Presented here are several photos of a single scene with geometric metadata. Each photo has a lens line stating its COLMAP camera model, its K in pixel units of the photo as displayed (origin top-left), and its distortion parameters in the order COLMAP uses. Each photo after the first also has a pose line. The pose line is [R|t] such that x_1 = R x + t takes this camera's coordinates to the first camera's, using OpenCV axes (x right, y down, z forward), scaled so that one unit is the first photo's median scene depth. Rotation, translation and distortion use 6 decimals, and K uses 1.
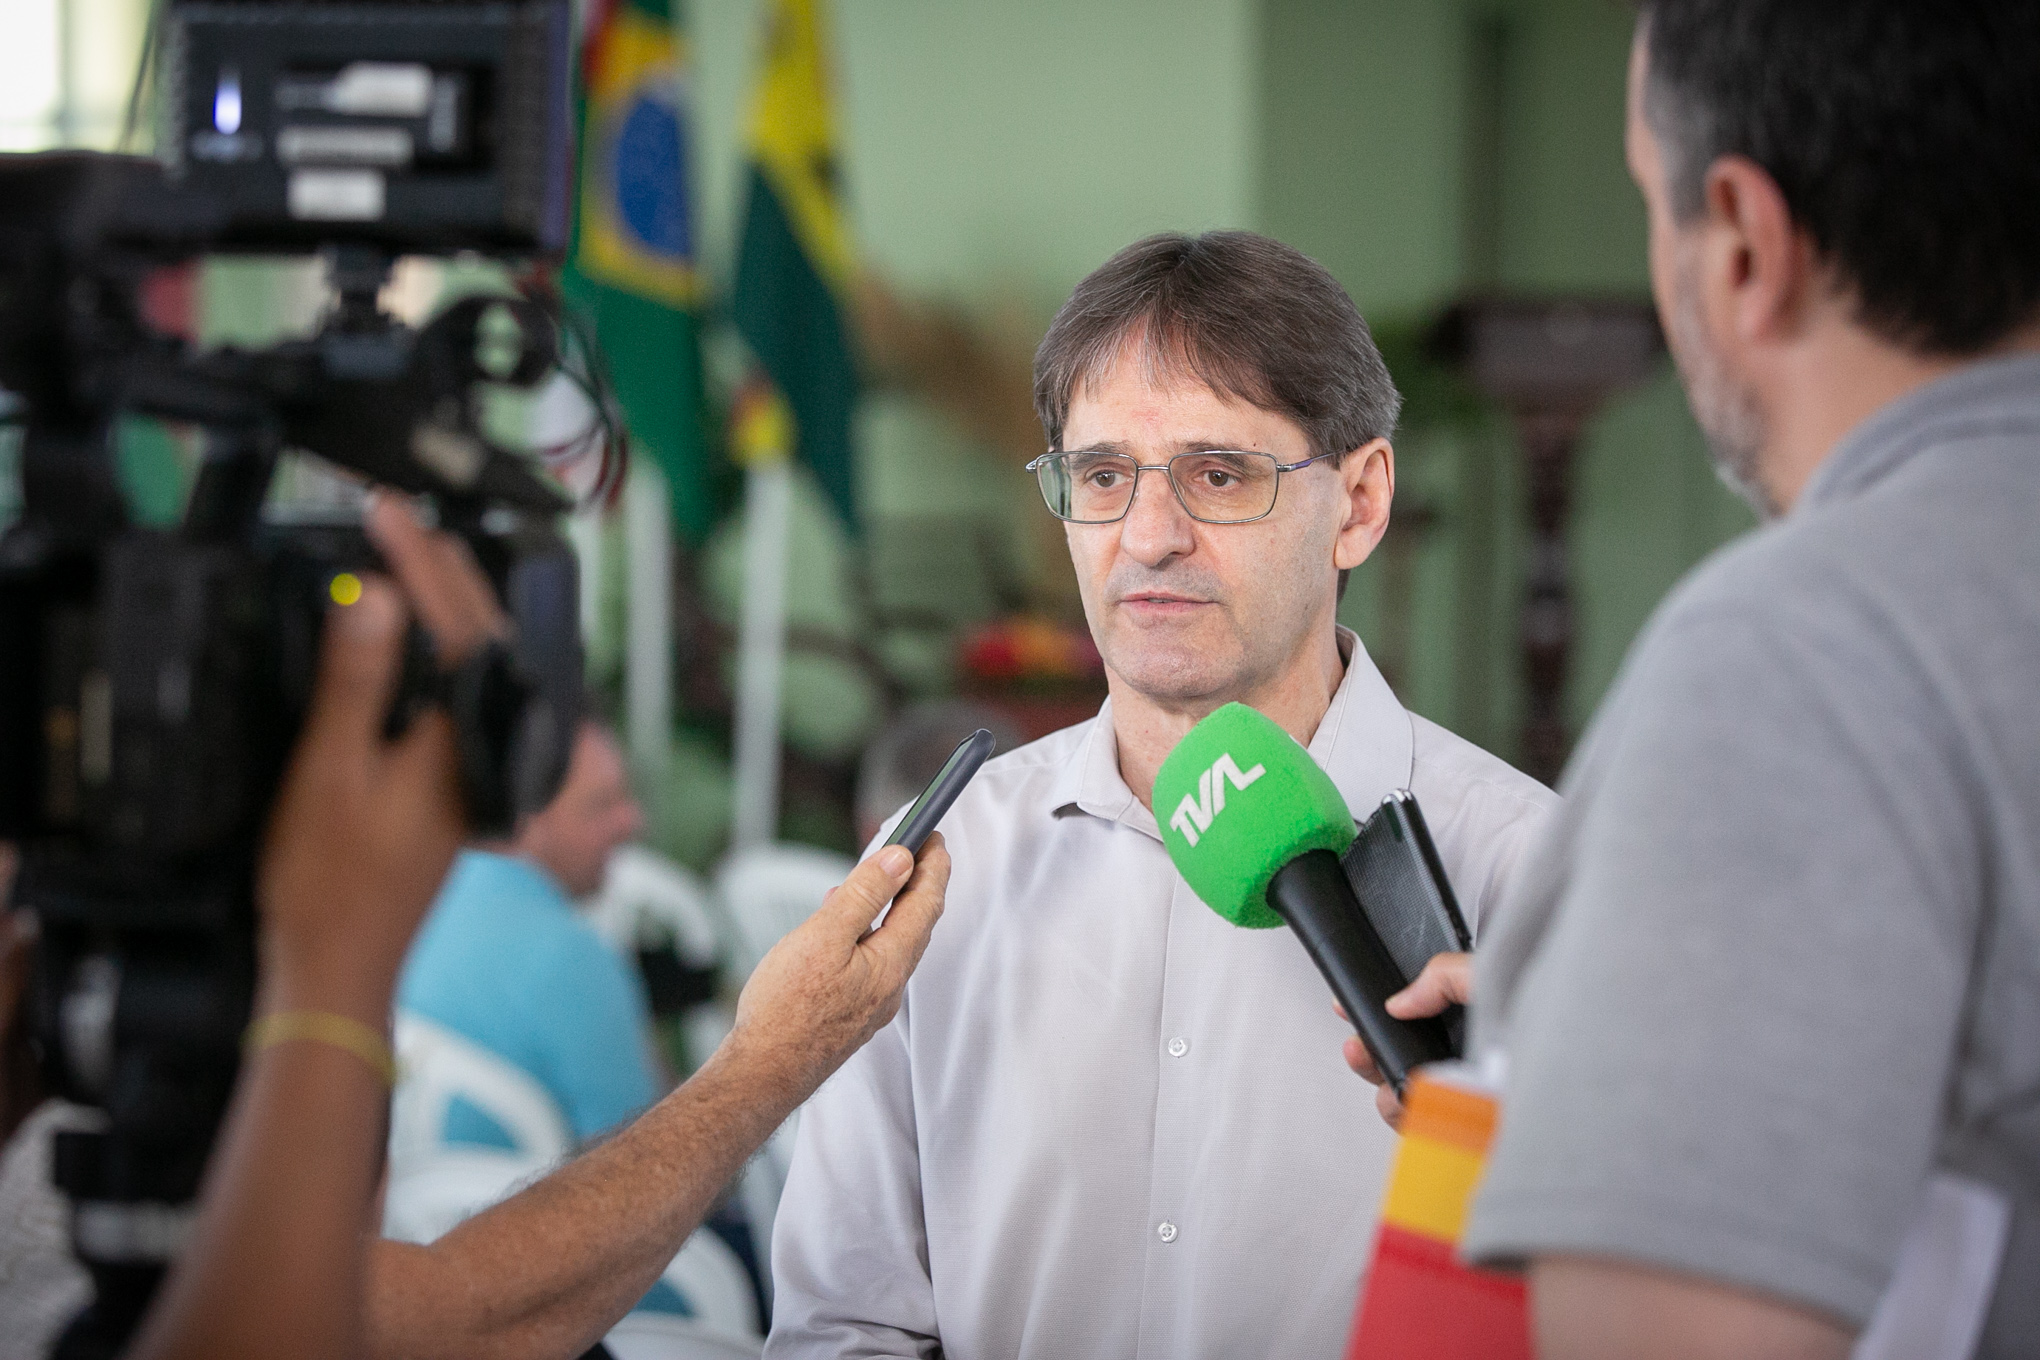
lens RADIAL K [[5792.4, 0, 1020.0], [0, 5792.4, 680.0], [0, 0, 1]] dist [-1.142537, -0.033146]
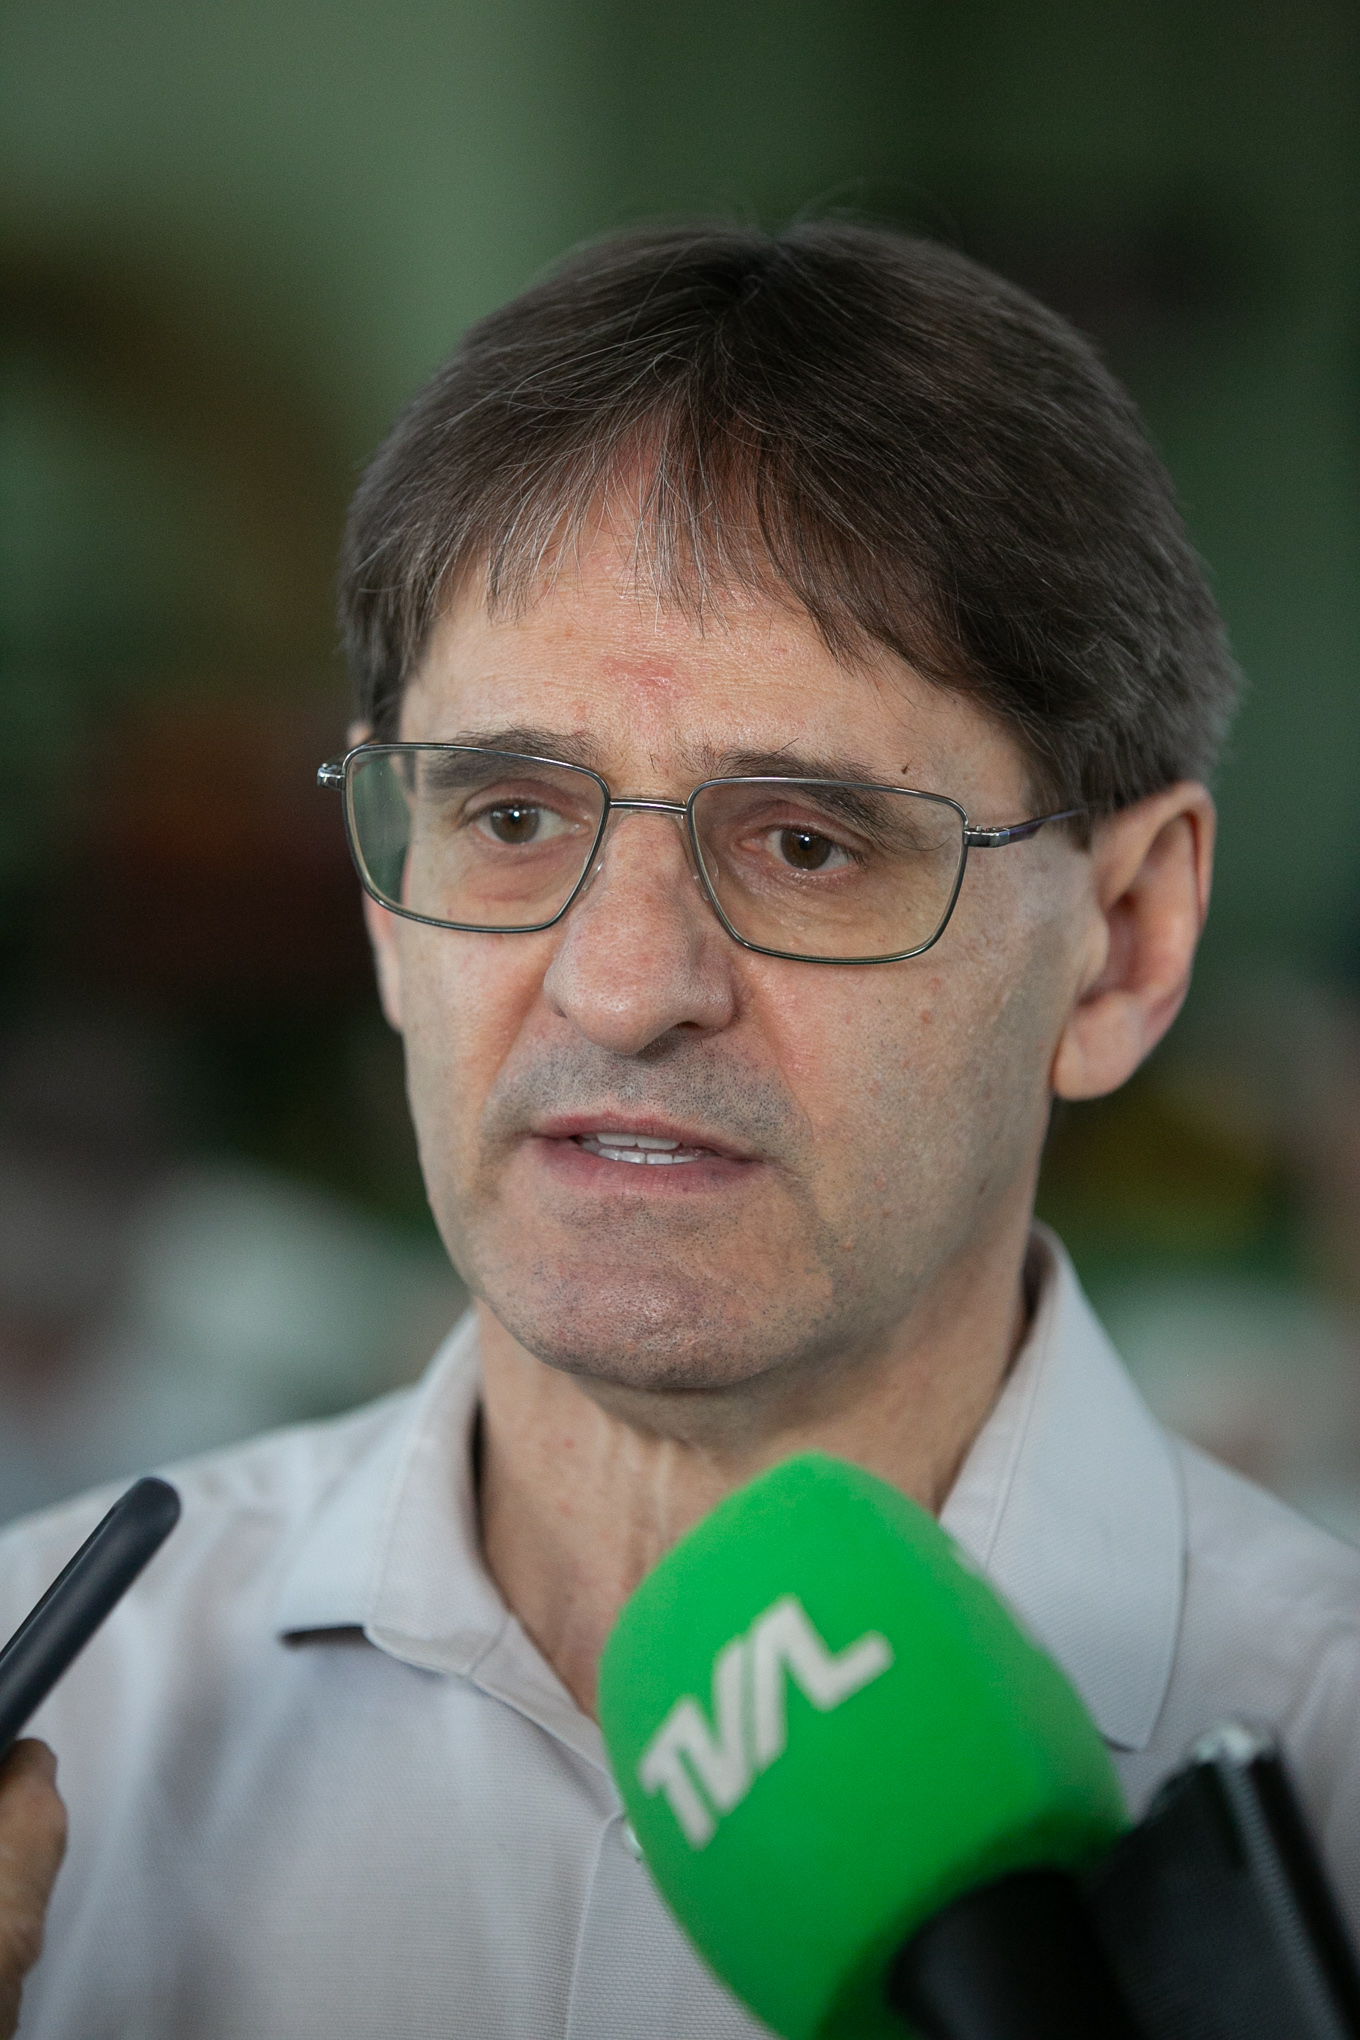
lens RADIAL K [[8090.4, 0, 680.0], [0, 8090.4, 1020.0], [0, 0, 1]] dist [0.541287, -3.149997]
pose [[0.989562, 0.091380, 0.111435, -0.034890], [-0.090553, 0.995814, -0.012470, -0.015354], [-0.112107, 0.002249, 0.993694, 0.448390]]
